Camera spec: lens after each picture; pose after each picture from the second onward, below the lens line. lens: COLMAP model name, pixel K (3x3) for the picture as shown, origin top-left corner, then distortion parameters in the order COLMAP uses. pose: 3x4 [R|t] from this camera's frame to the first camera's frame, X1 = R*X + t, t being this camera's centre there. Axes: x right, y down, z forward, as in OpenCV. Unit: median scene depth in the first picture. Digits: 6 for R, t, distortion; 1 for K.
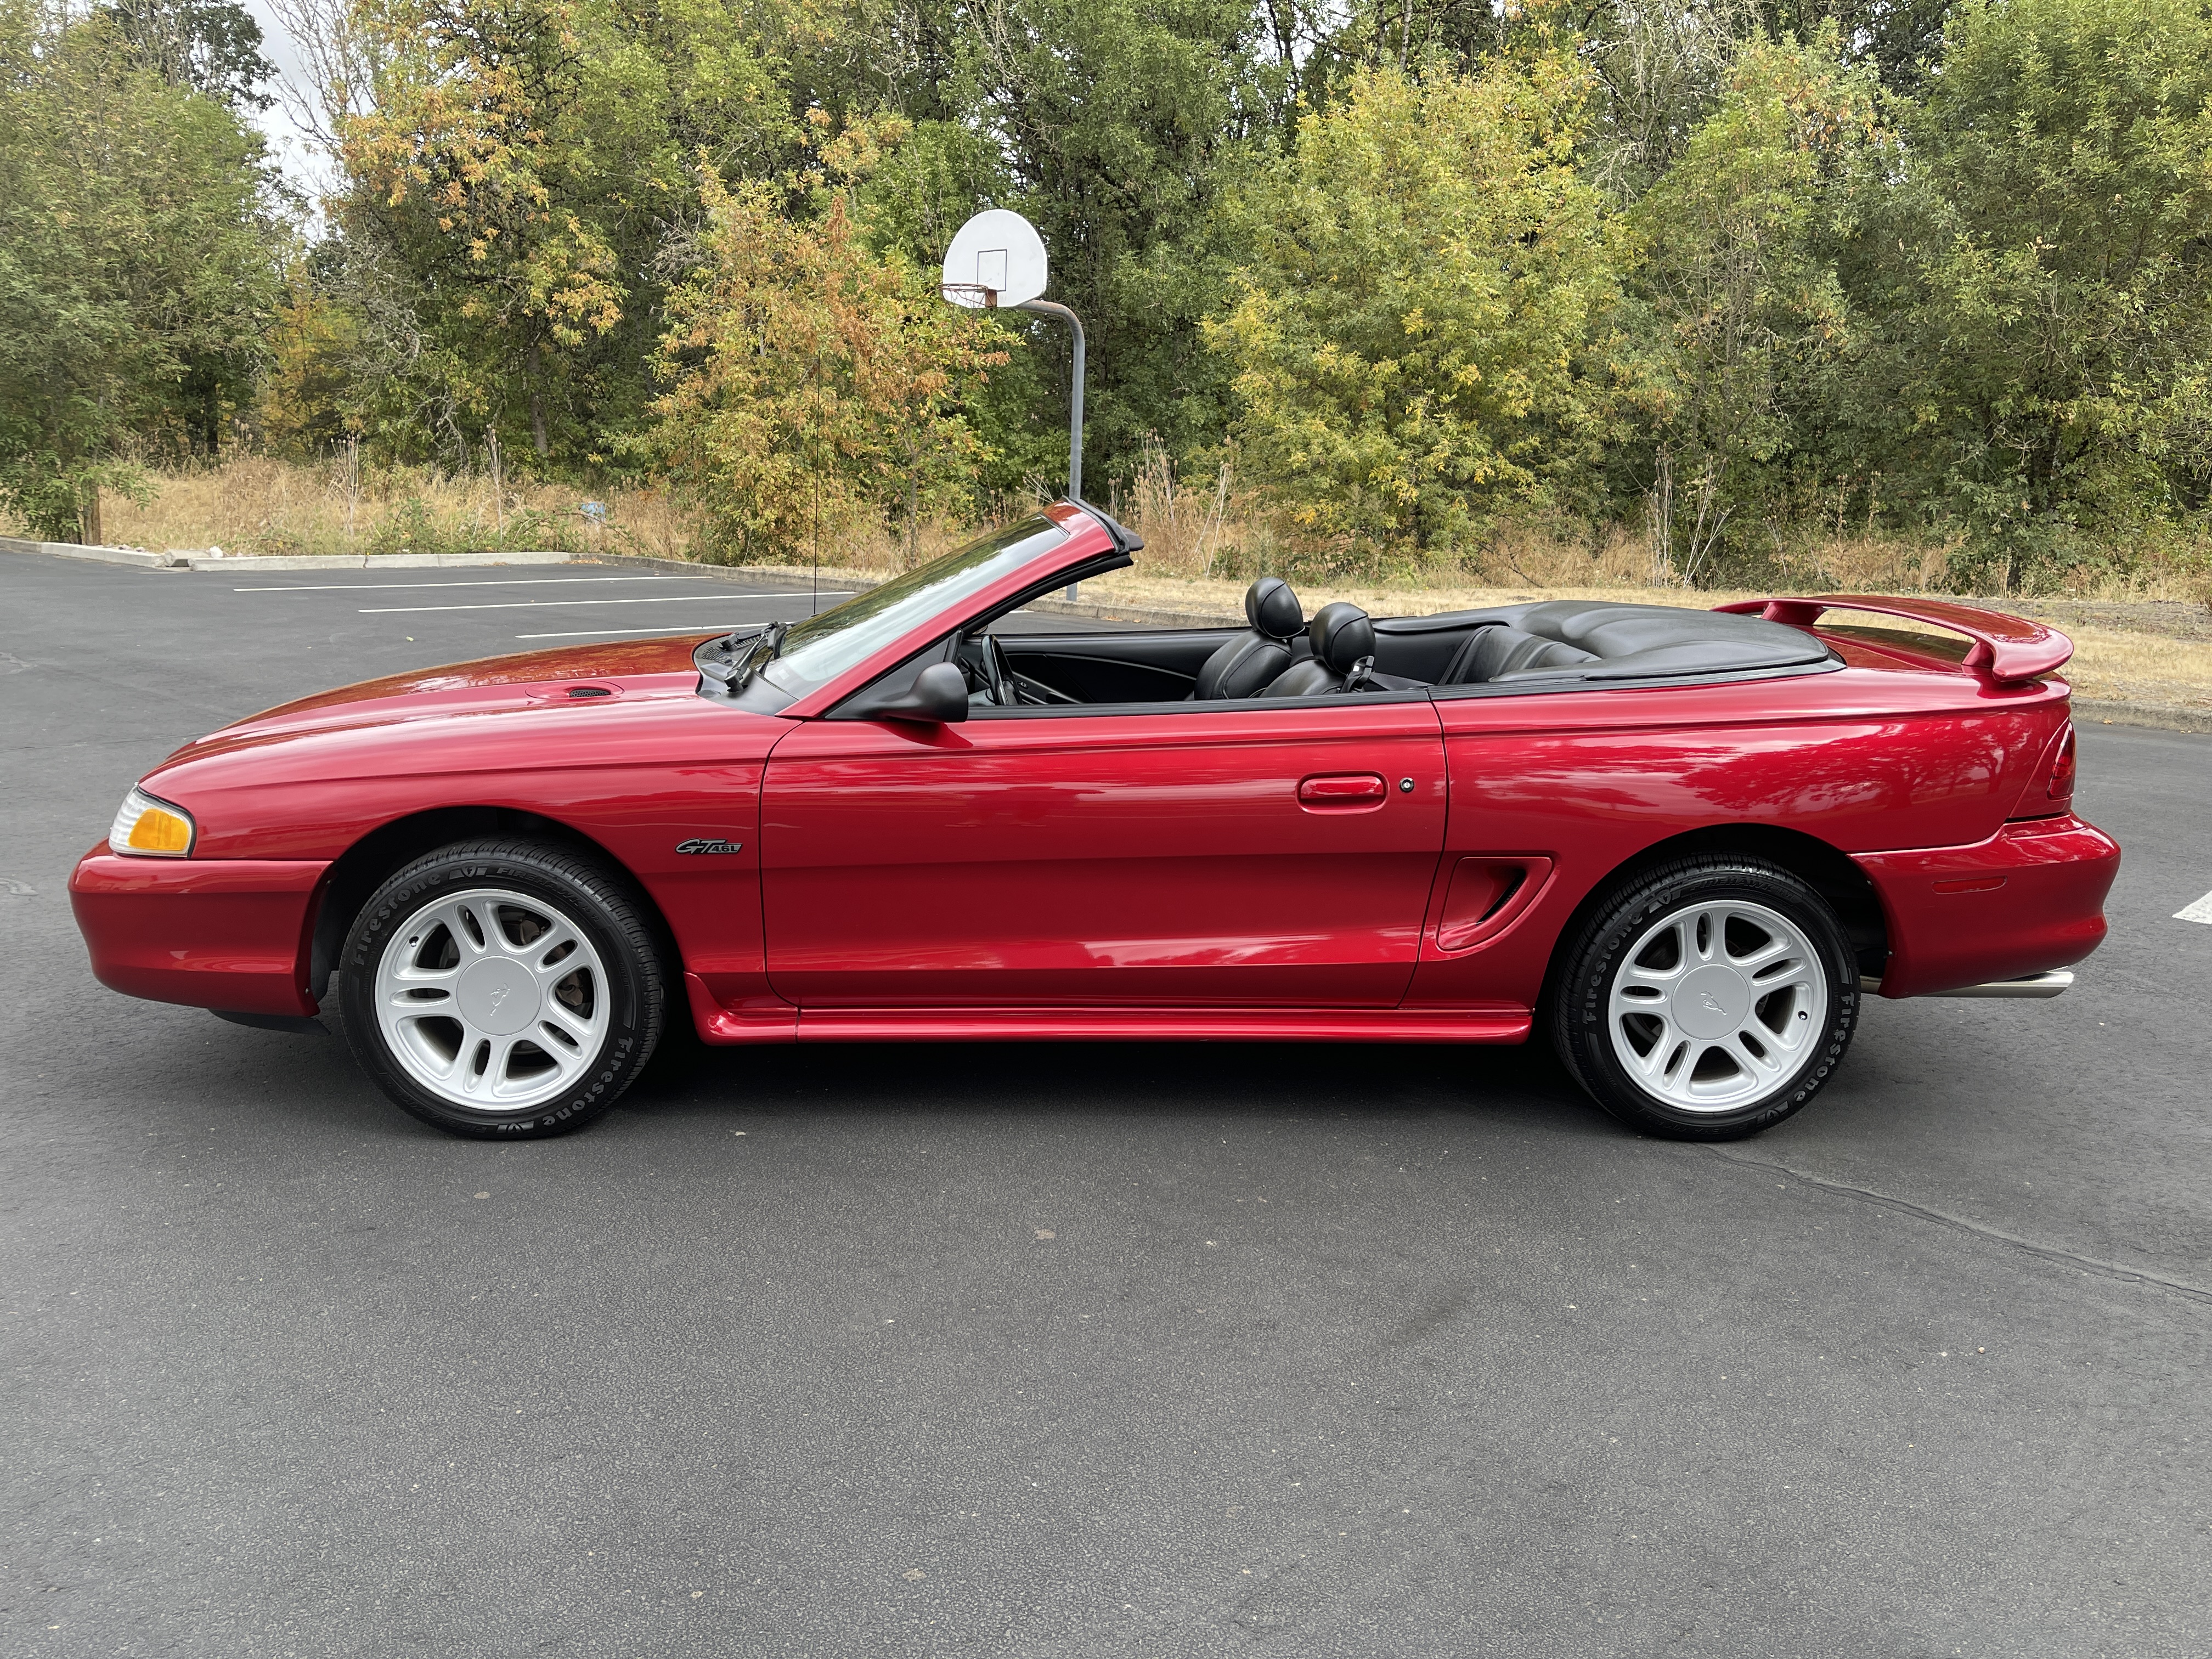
lens RADIAL K [[1668.0, 0, 1116.7], [0, 1668.0, 834.6], [0, 0, 1]] dist [0.076972, -0.100192]
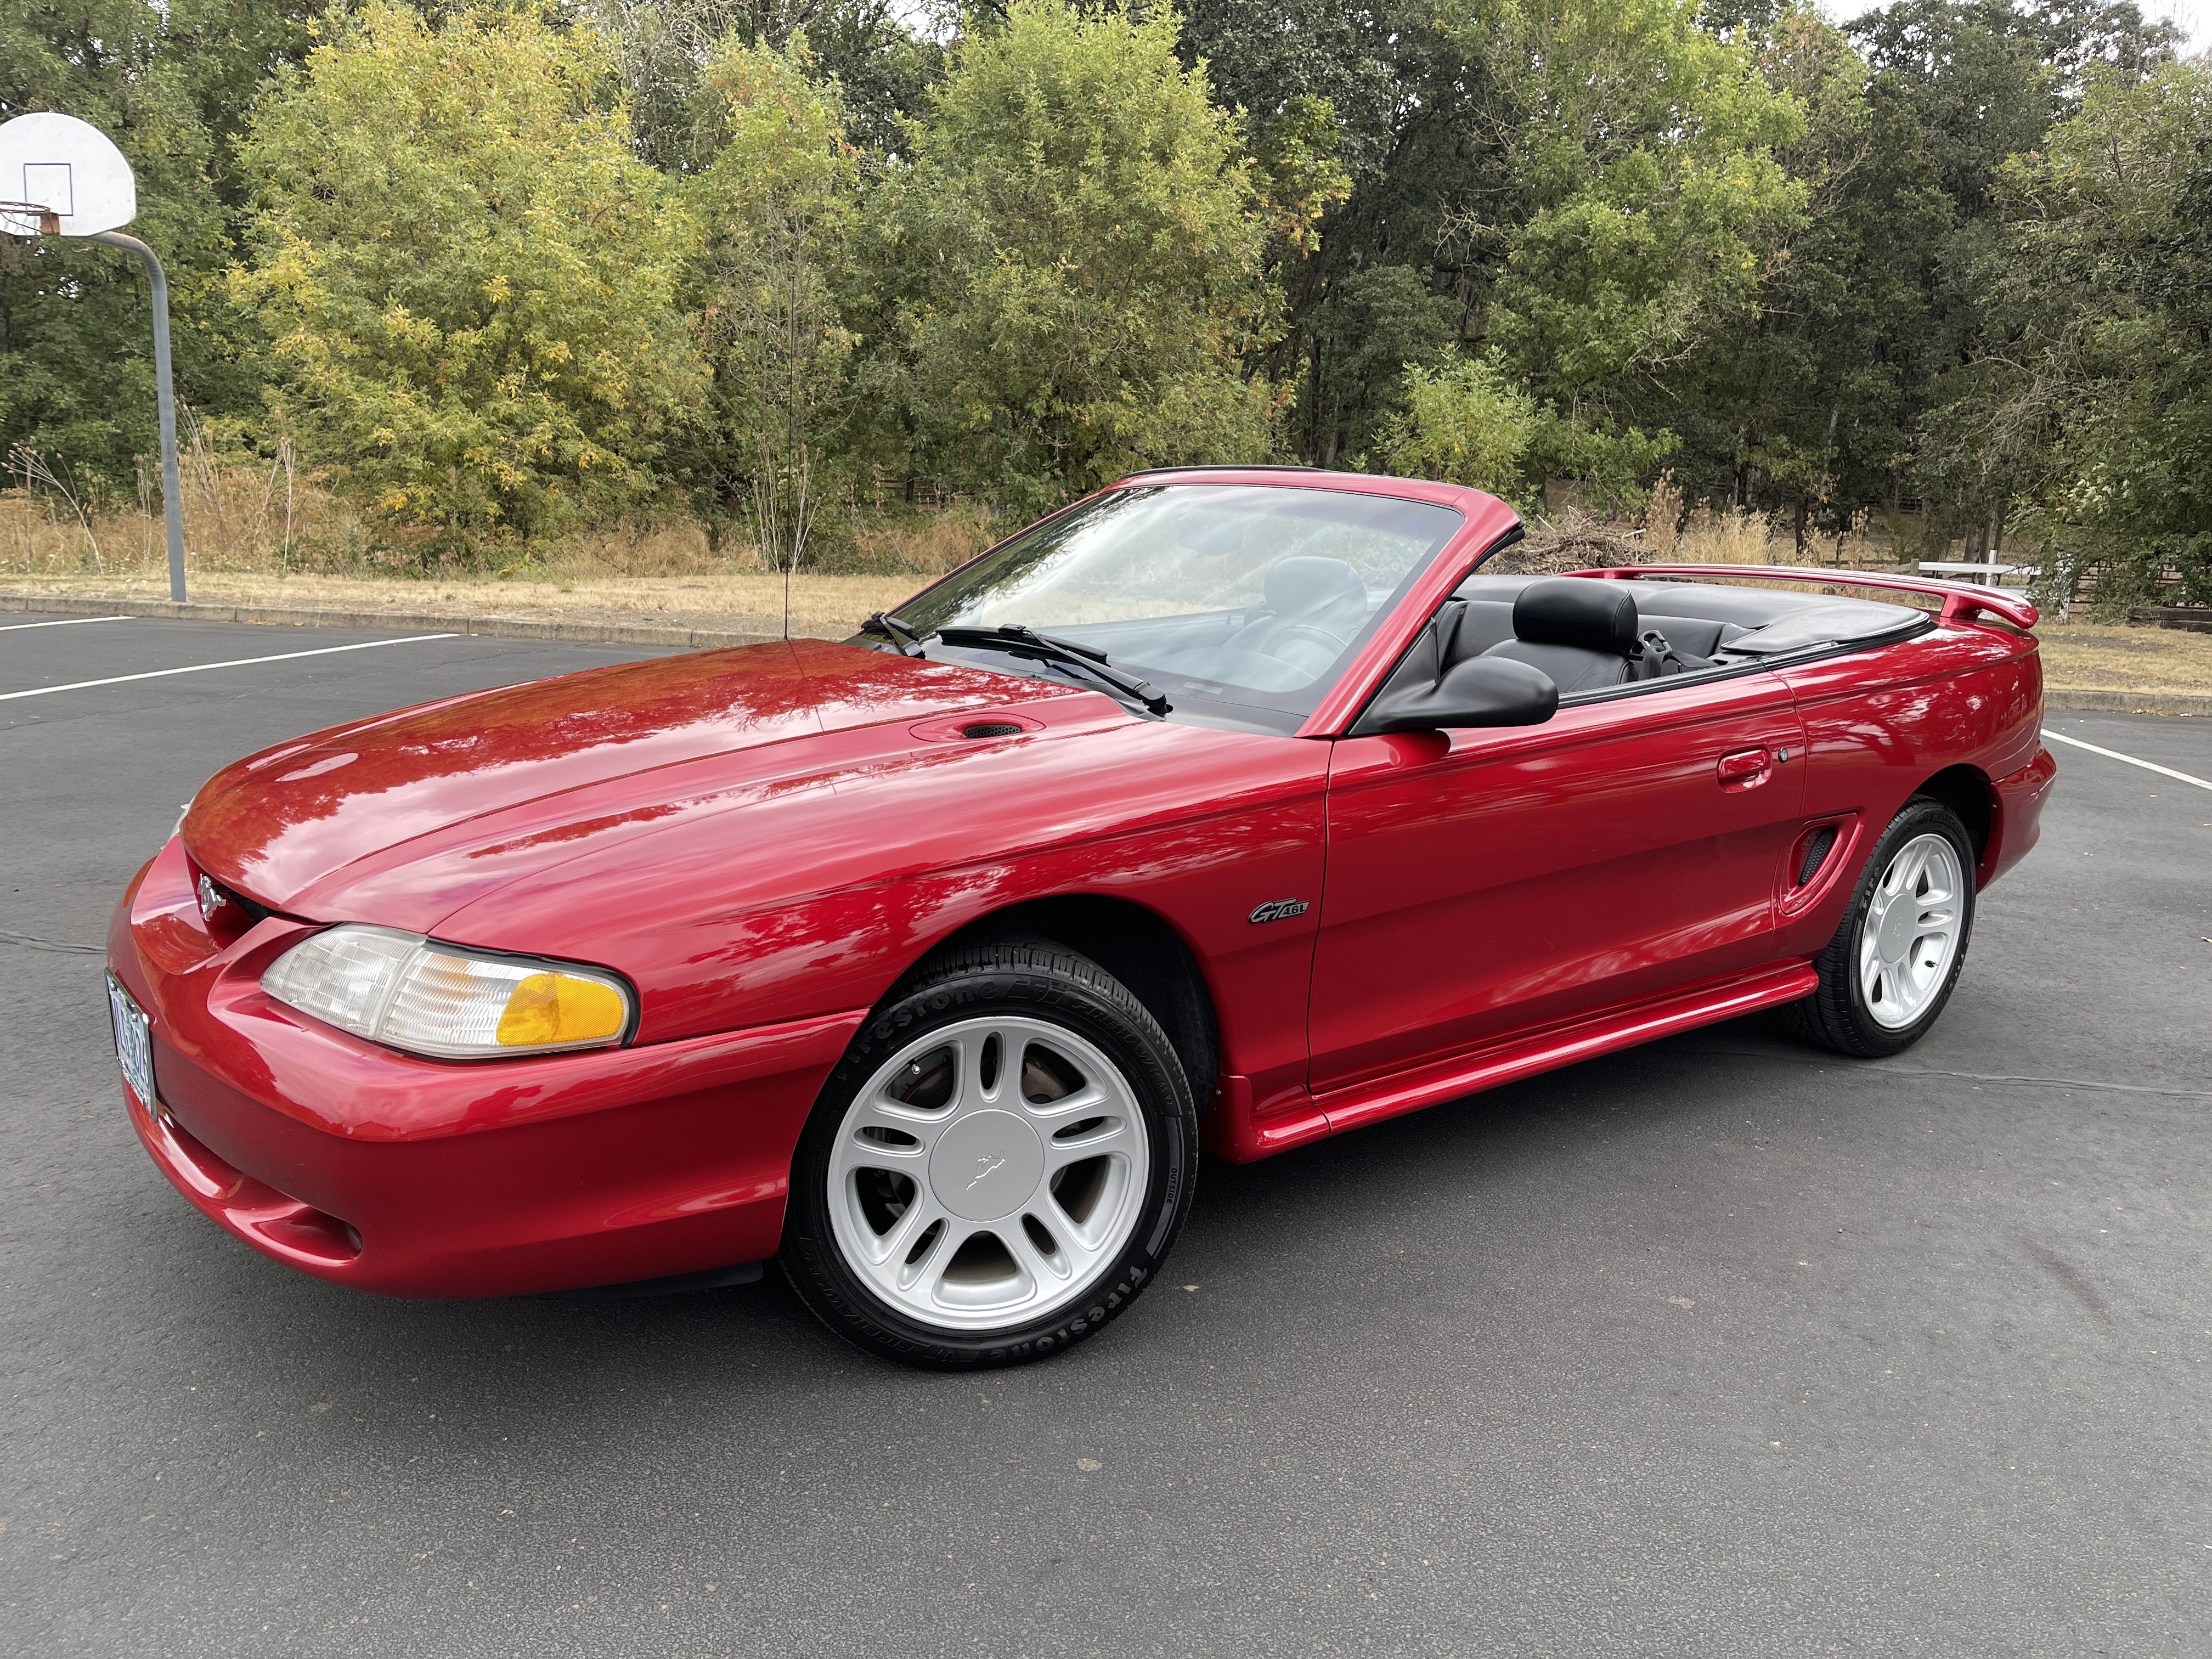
lens RADIAL K [[1668.0, 0, 1080.4], [0, 1668.0, 829.6], [0, 0, 1]] dist [0.076972, -0.100192]
pose [[0.824404, -0.110285, 0.555154, -0.102355], [0.108866, 0.993416, 0.035682, -0.009202], [-0.555434, 0.031021, 0.830982, 0.059742]]
